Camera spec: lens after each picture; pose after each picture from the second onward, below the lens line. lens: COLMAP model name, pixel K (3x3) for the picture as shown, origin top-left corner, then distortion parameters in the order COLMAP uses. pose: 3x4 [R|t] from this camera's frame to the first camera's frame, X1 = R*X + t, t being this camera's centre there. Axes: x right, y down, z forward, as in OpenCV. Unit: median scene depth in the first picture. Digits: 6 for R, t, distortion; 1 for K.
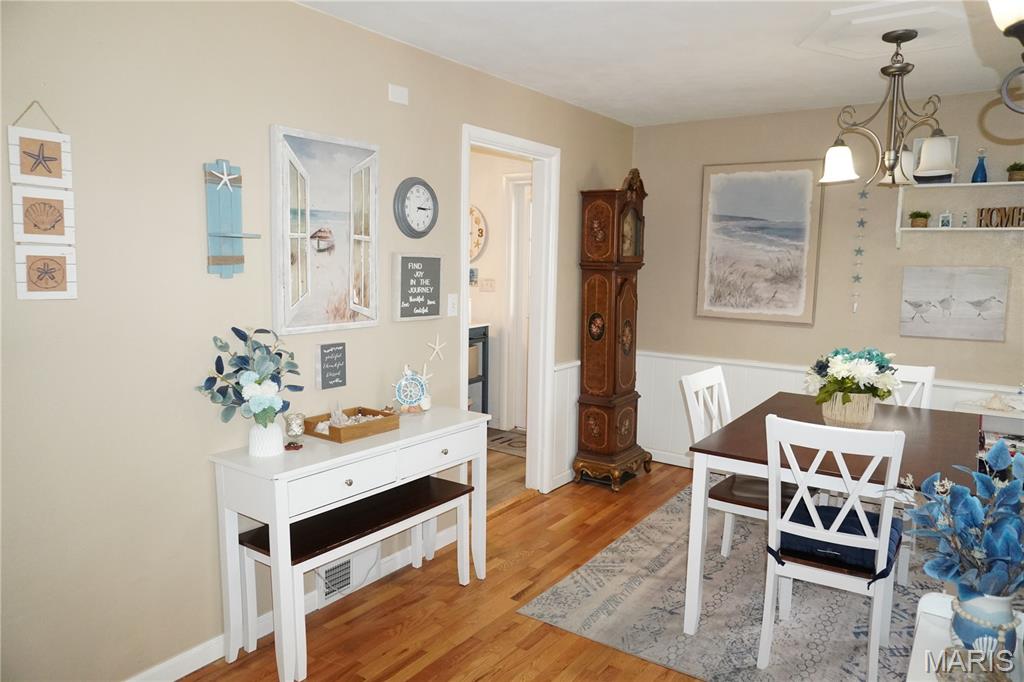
lens RADIAL K [[685.1, 0, 513.9], [0, 685.1, 347.2], [0, 0, 1]] dist [-0.041866, 0.032602]
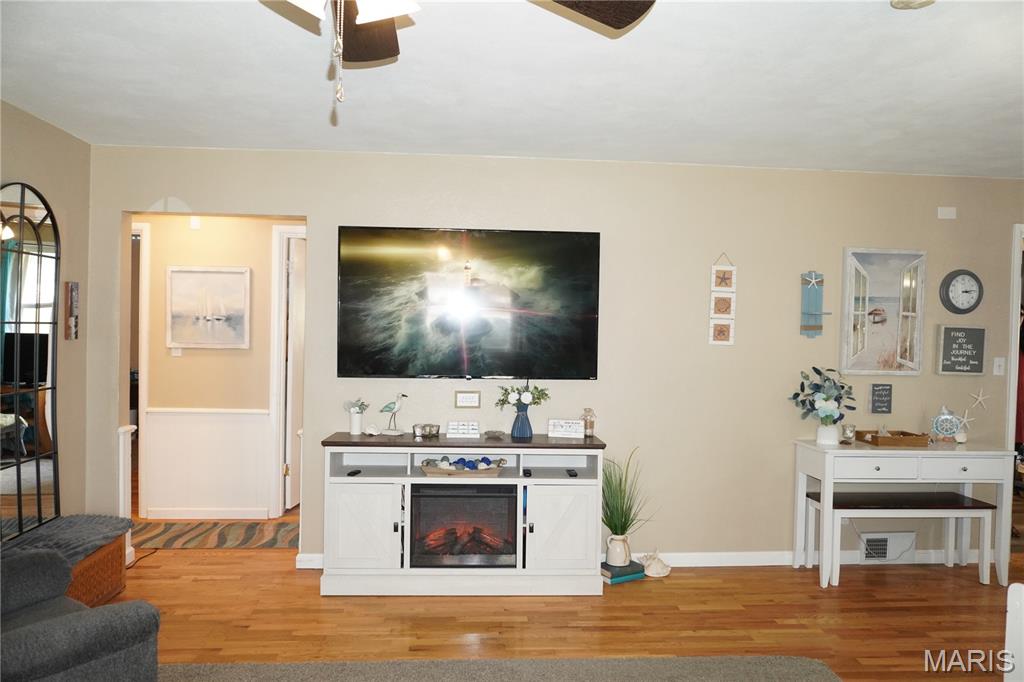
lens RADIAL K [[685.1, 0, 510.8], [0, 685.1, 348.6], [0, 0, 1]] dist [-0.041866, 0.032602]
pose [[0.630233, 0.015804, -0.776245, 0.342701], [-0.110461, 0.991448, -0.069498, 0.101136], [0.768508, 0.129544, 0.626589, -0.520076]]
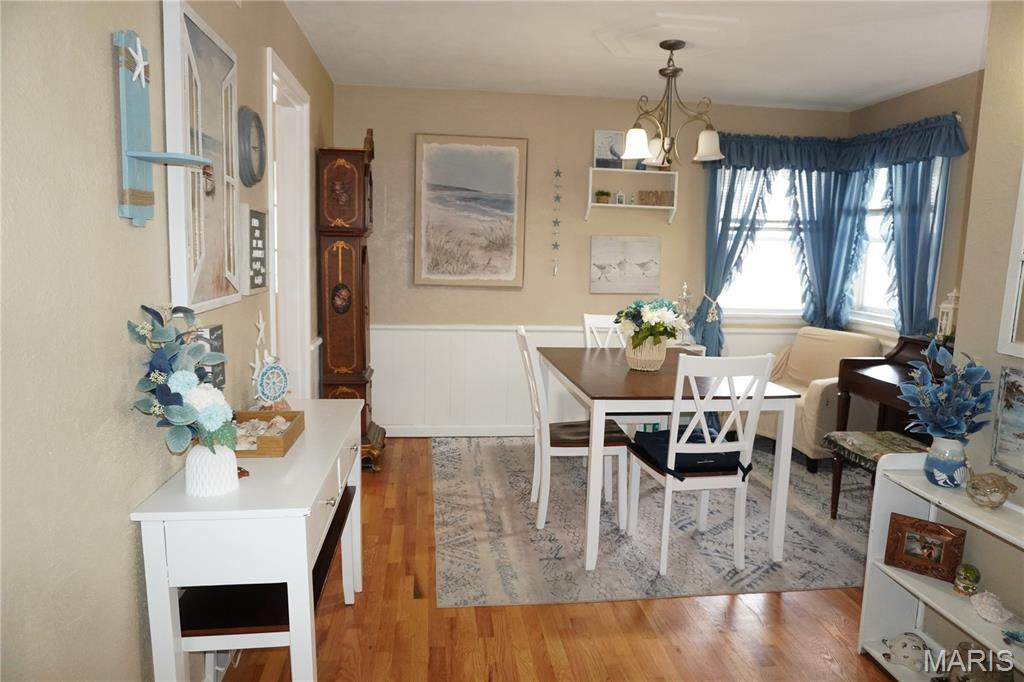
lens RADIAL K [[685.1, 0, 511.7], [0, 685.1, 346.8], [0, 0, 1]] dist [-0.041866, 0.032602]
pose [[0.743832, -0.092185, 0.661979, -0.459598], [0.073117, 0.995721, 0.056504, -0.001586], [-0.664355, 0.006372, 0.747390, 0.238689]]
